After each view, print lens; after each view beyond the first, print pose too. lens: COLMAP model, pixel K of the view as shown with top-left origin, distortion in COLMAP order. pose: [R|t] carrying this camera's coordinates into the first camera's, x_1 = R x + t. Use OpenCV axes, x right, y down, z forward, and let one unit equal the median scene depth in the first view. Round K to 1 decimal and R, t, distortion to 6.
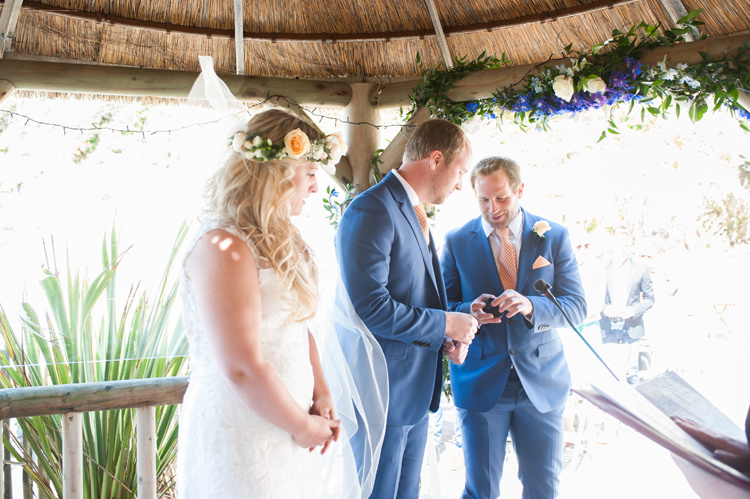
lens RADIAL K [[631.3, 0, 346.6], [0, 631.3, 241.5], [0, 0, 1]] dist [-0.034522, 0.005878]
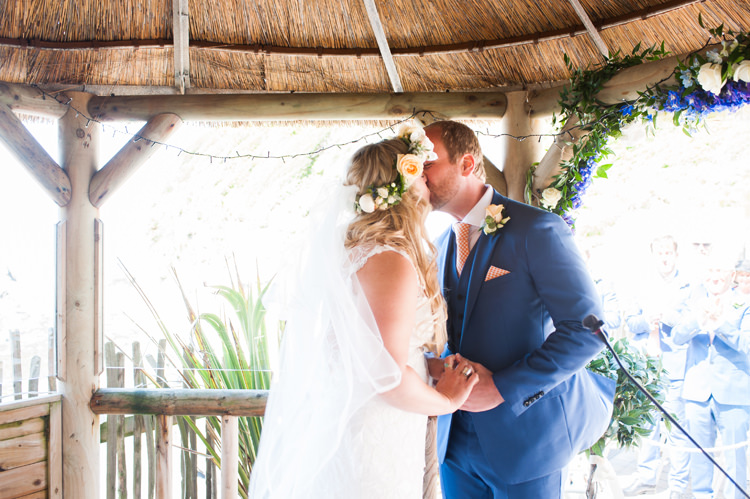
lens RADIAL K [[631.3, 0, 431.1], [0, 631.3, 256.8], [0, 0, 1]] dist [-0.034522, 0.005878]
pose [[0.933111, 0.016257, -0.359221, 0.266009], [-0.017048, 0.999854, 0.000965, -0.008719], [0.359185, 0.005224, 0.933252, 0.105655]]
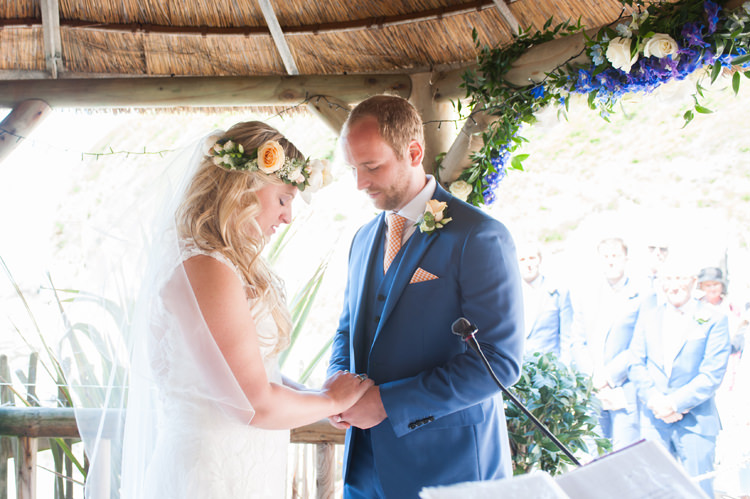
lens RADIAL K [[716.5, 0, 373.9], [0, 716.5, 247.2], [0, 0, 1]] dist [-0.037155, 0.000000]
pose [[0.925858, 0.005866, -0.377826, 0.351232], [-0.017126, 0.999503, -0.026450, 0.001319], [0.377484, 0.030960, 0.925499, 0.133751]]
